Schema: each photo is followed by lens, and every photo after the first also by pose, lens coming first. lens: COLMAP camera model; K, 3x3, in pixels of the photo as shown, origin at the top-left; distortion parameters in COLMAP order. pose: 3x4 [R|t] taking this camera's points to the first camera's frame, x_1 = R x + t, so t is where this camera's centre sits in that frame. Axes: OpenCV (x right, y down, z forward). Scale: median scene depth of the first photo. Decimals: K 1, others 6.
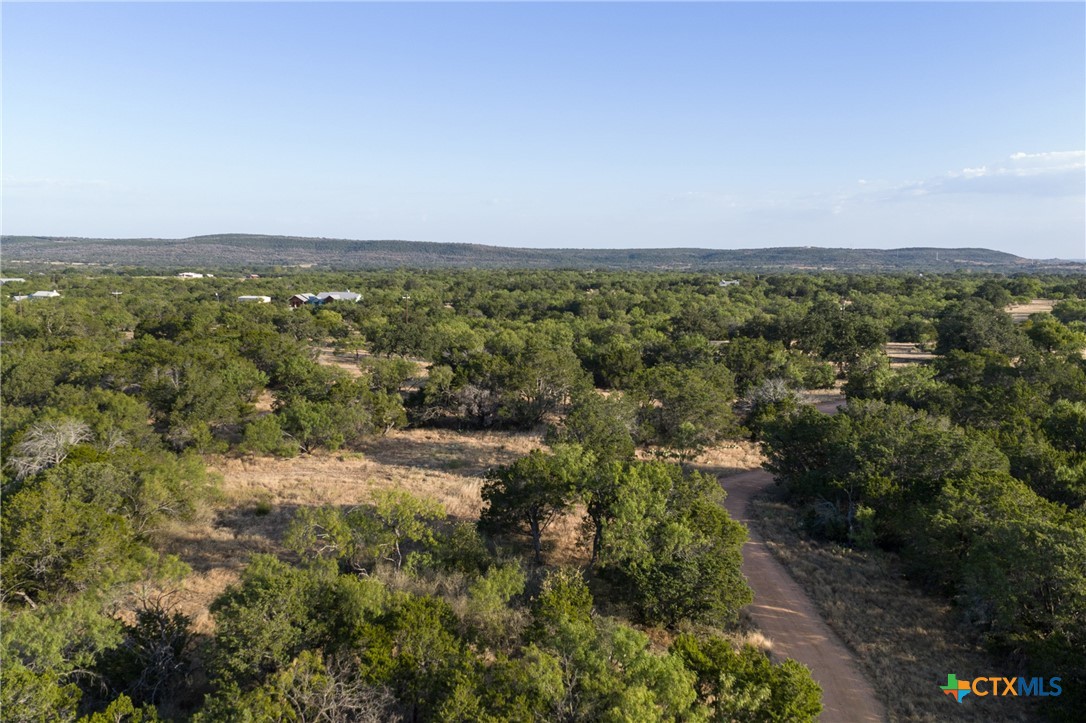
lens RADIAL K [[892.9, 0, 550.9], [0, 892.9, 359.1], [0, 0, 1]] dist [-0.001737, -0.003025]
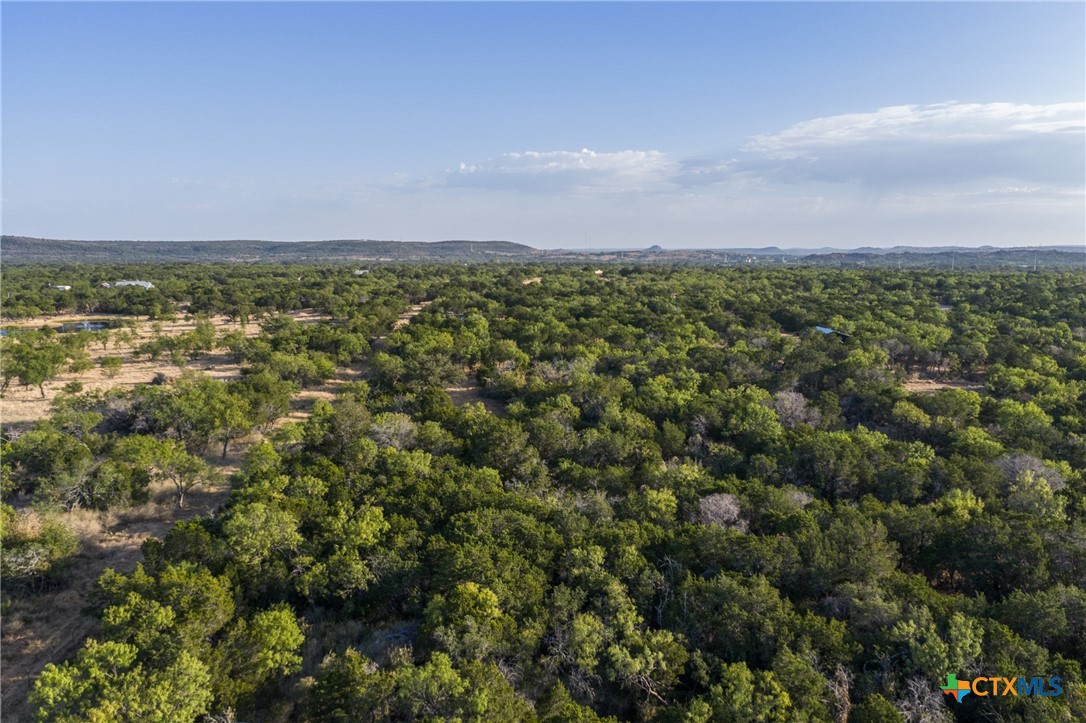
lens RADIAL K [[892.9, 0, 543.7], [0, 892.9, 359.2], [0, 0, 1]] dist [-0.001737, -0.003025]
pose [[0.881874, -0.061100, 0.467510, -0.350699], [0.055975, 0.998123, 0.024859, 0.061923], [-0.468152, 0.004246, 0.883638, -0.704233]]
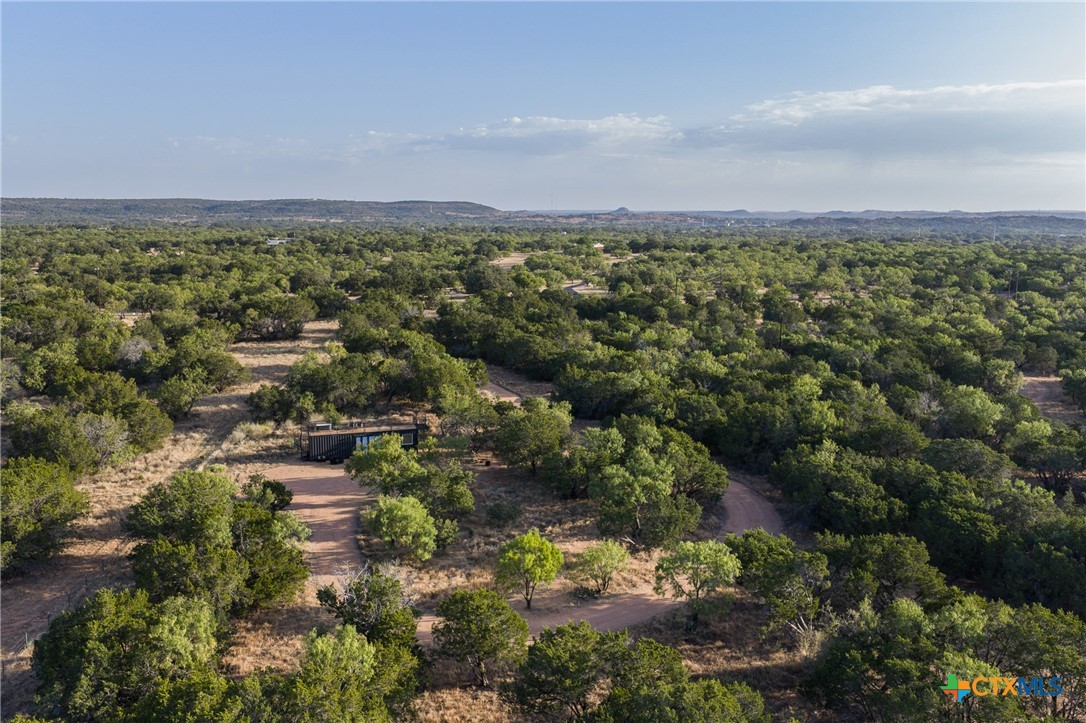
lens RADIAL K [[892.9, 0, 544.9], [0, 892.9, 366.9], [0, 0, 1]] dist [-0.001737, -0.003025]
pose [[0.860493, -0.085037, 0.502315, -0.129971], [0.052728, 0.995542, 0.078210, 0.003662], [-0.506726, -0.040813, 0.861141, -0.232017]]
